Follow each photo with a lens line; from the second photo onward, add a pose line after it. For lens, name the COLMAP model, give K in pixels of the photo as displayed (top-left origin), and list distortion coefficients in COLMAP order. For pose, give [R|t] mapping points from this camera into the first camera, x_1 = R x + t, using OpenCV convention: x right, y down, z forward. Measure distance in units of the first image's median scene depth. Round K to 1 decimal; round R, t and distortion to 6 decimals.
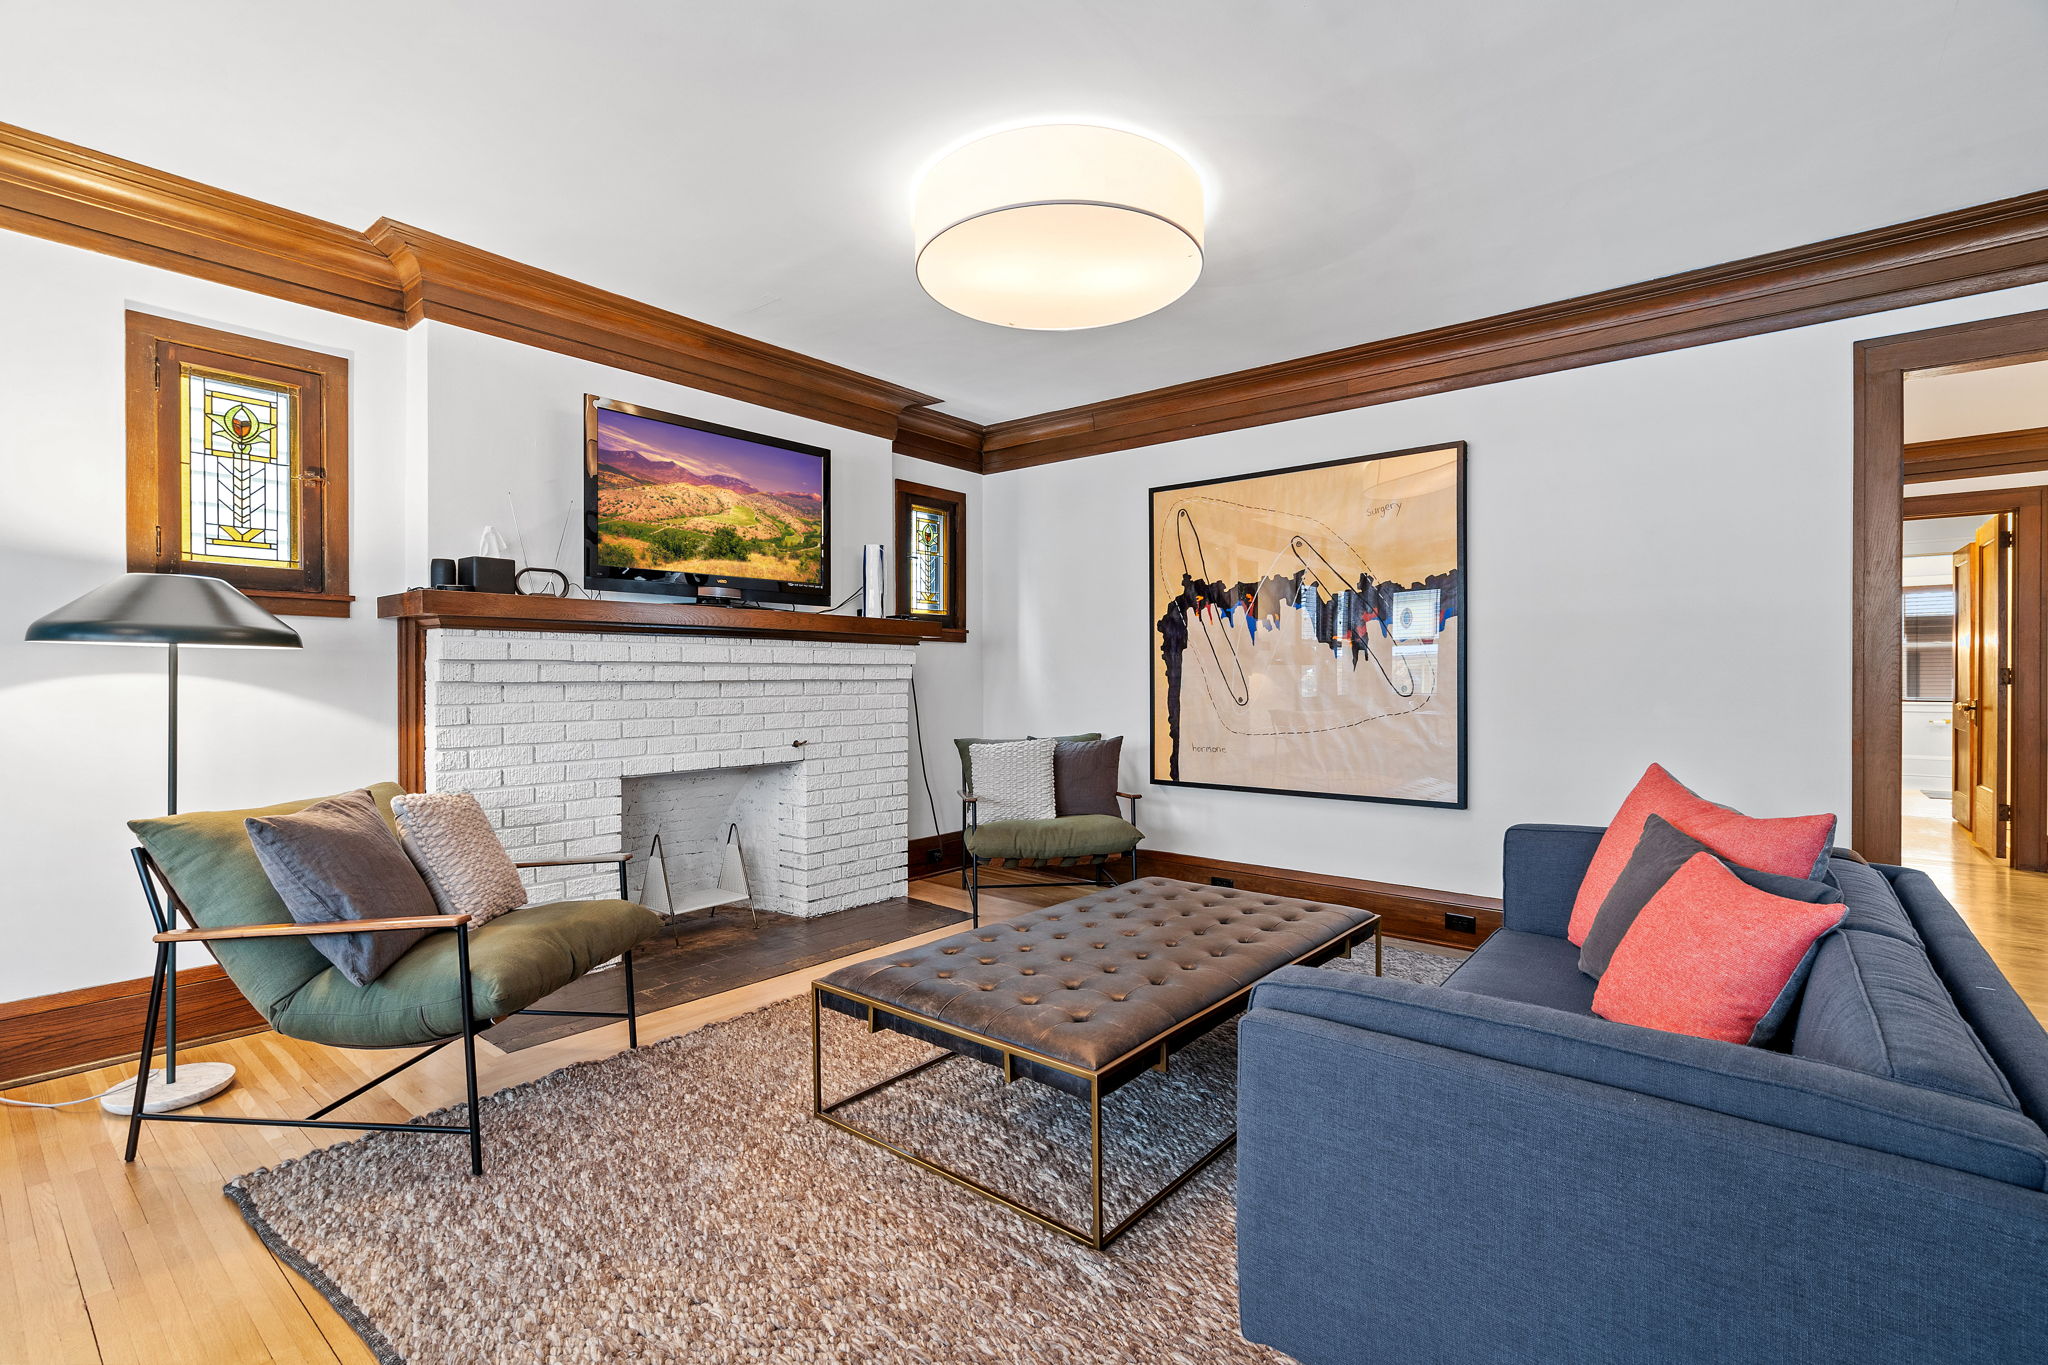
lens RADIAL K [[948.0, 0, 1021.8], [0, 948.0, 678.9], [0, 0, 1]] dist [0.001238, 0.002297]
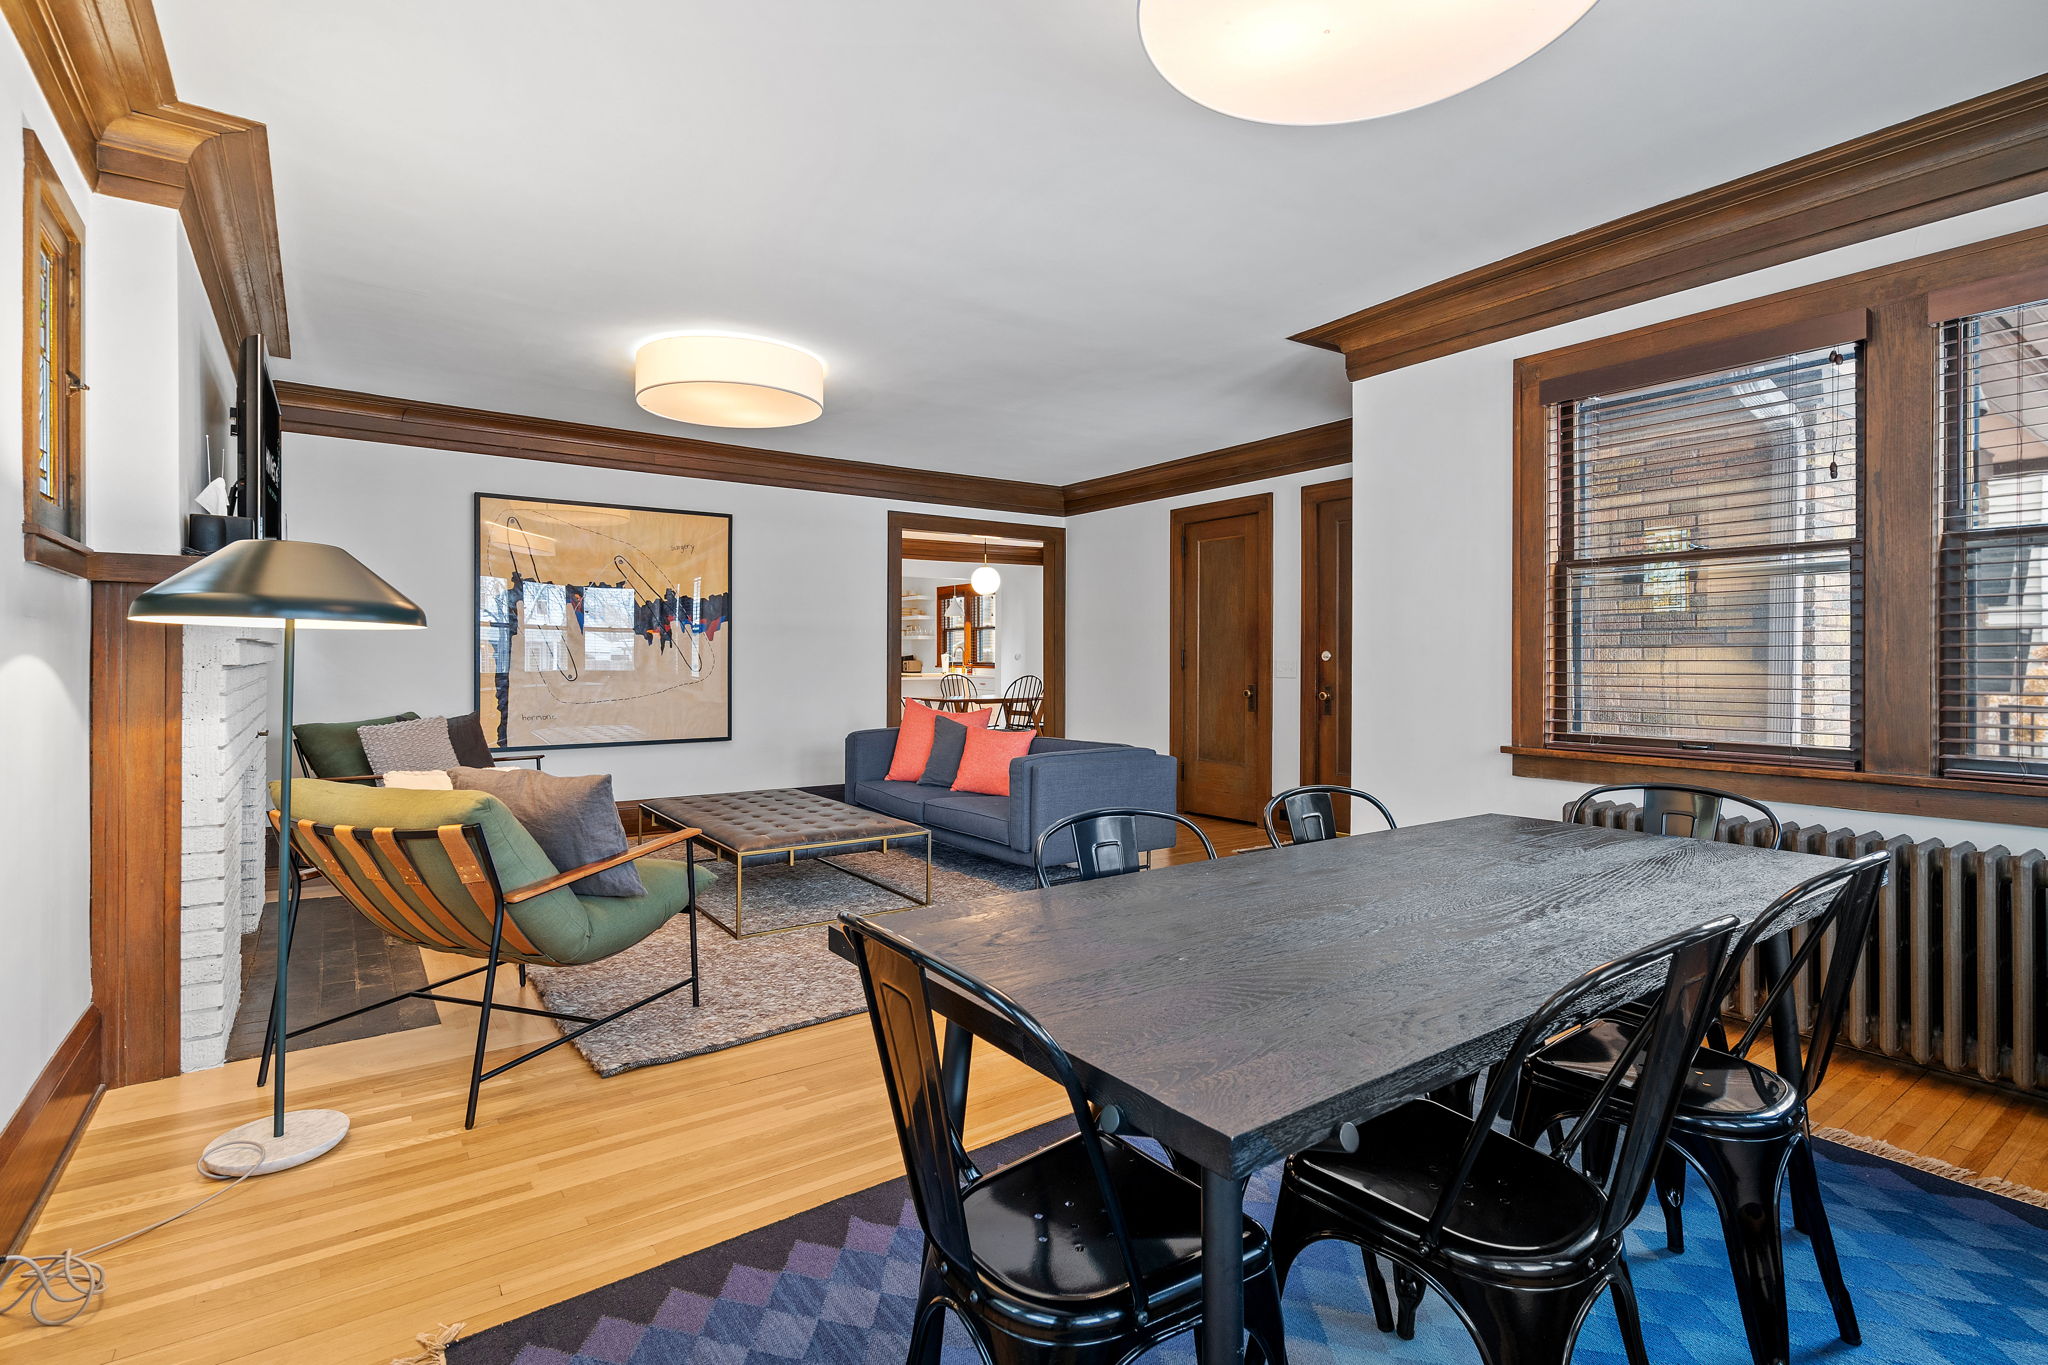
lens RADIAL K [[948.0, 0, 1027.3], [0, 948.0, 666.0], [0, 0, 1]] dist [0.001238, 0.002297]
pose [[0.258134, -0.004550, 0.966098, -1.300754], [0.003270, 0.999987, 0.003836, 0.007113], [-0.966104, 0.002170, 0.258145, 0.116347]]
